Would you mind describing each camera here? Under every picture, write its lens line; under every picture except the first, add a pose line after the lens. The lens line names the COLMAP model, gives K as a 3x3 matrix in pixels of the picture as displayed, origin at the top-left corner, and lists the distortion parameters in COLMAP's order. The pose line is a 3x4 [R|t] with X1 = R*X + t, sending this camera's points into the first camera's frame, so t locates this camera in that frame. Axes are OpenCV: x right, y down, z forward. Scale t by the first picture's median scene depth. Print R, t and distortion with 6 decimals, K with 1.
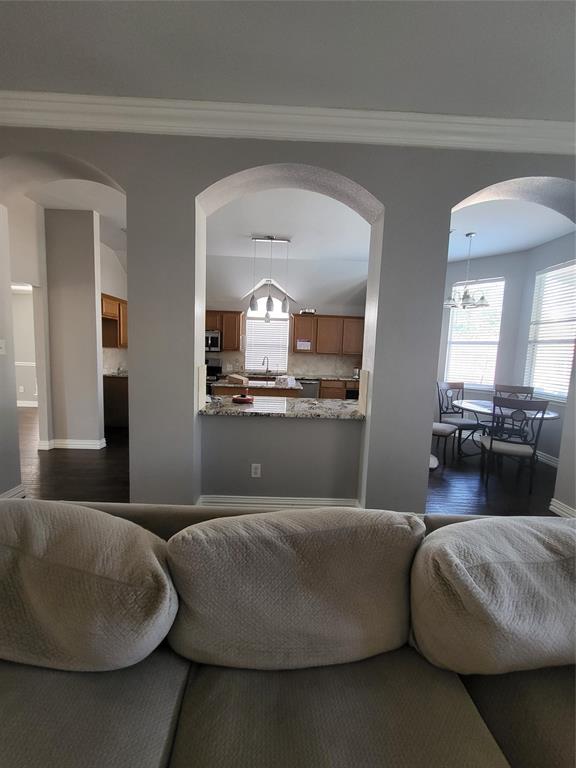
lens RADIAL K [[310.6, 0, 288.0], [0, 310.6, 384.0], [0, 0, 1]] dist [-0.001073, -0.000024]
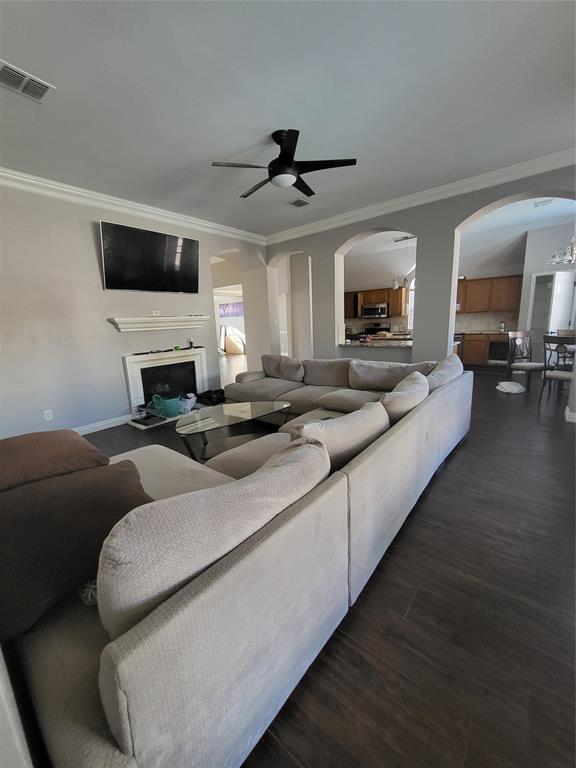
lens RADIAL K [[310.6, 0, 288.0], [0, 310.6, 384.0], [0, 0, 1]] dist [-0.001073, -0.000024]
pose [[0.766075, 0.057985, -0.640131, 0.370178], [0.005758, 0.995263, 0.097045, 0.060614], [0.642726, -0.078030, 0.762112, -0.416192]]
